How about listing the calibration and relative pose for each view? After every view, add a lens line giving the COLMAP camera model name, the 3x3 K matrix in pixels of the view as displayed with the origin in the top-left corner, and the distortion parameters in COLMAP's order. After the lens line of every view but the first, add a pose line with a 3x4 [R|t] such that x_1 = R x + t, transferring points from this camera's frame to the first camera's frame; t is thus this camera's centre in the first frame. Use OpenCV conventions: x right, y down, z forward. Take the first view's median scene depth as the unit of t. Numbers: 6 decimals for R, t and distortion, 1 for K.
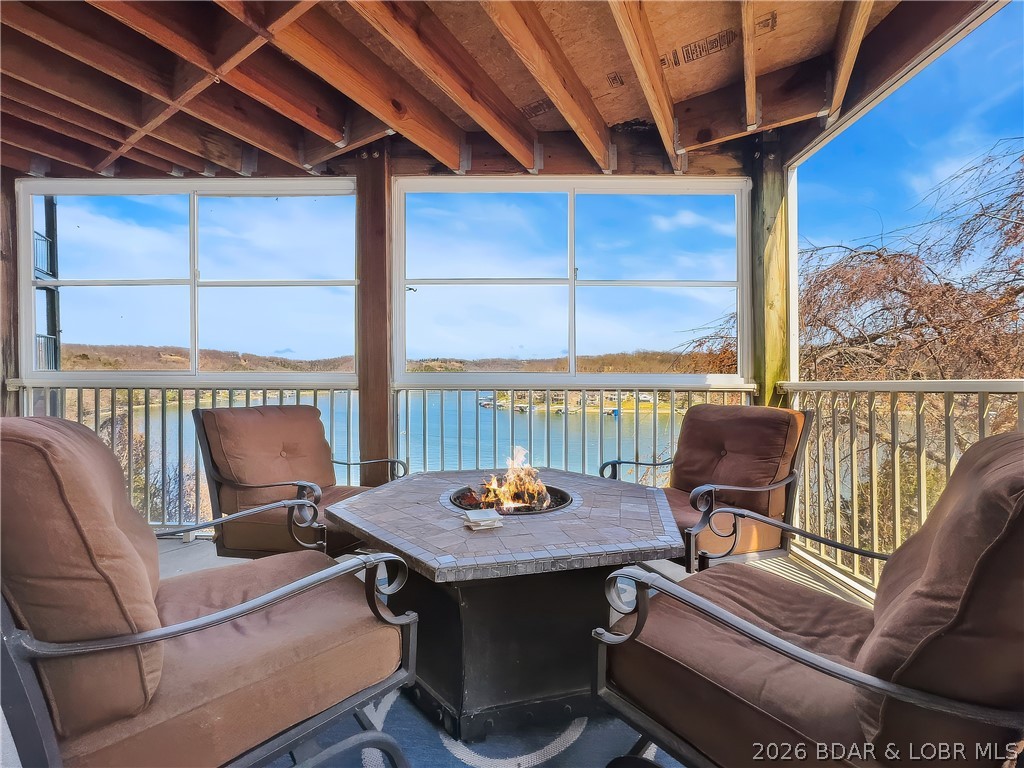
lens RADIAL K [[421.1, 0, 509.7], [0, 421.1, 382.1], [0, 0, 1]] dist [-0.041646, 0.020536]
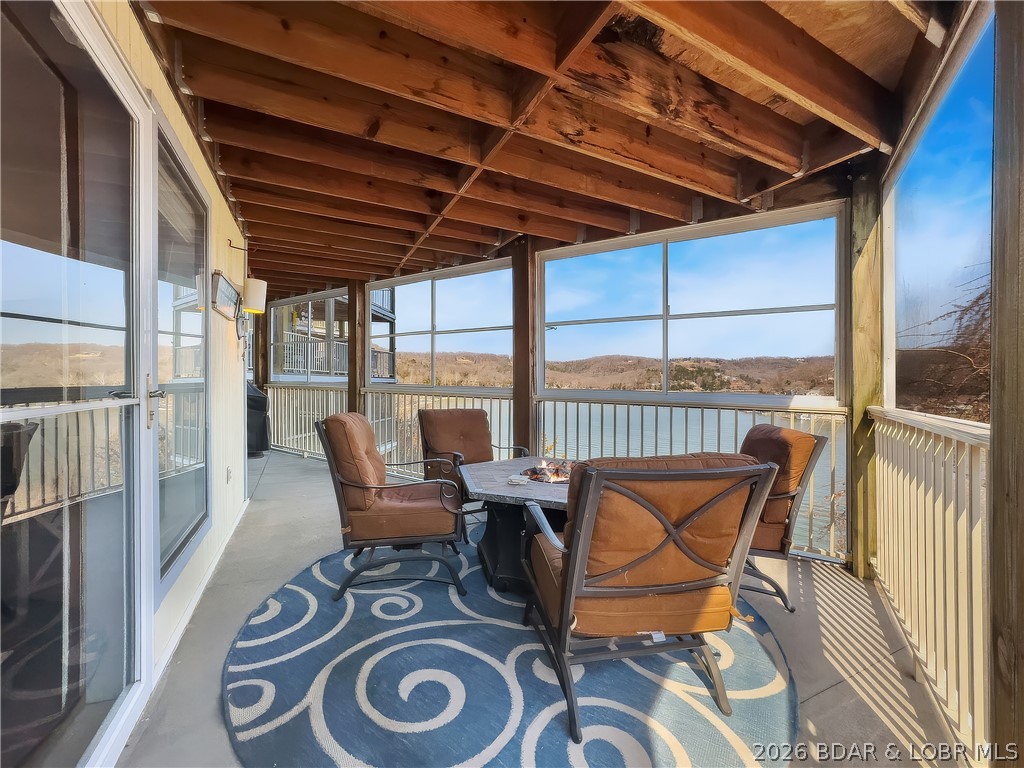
lens RADIAL K [[421.1, 0, 509.7], [0, 421.1, 382.1], [0, 0, 1]] dist [-0.041646, 0.020536]
pose [[0.837888, 0.011372, -0.545724, 0.461028], [-0.011525, 0.999929, 0.003142, -0.050617], [0.545721, 0.003657, 0.837959, -0.277850]]
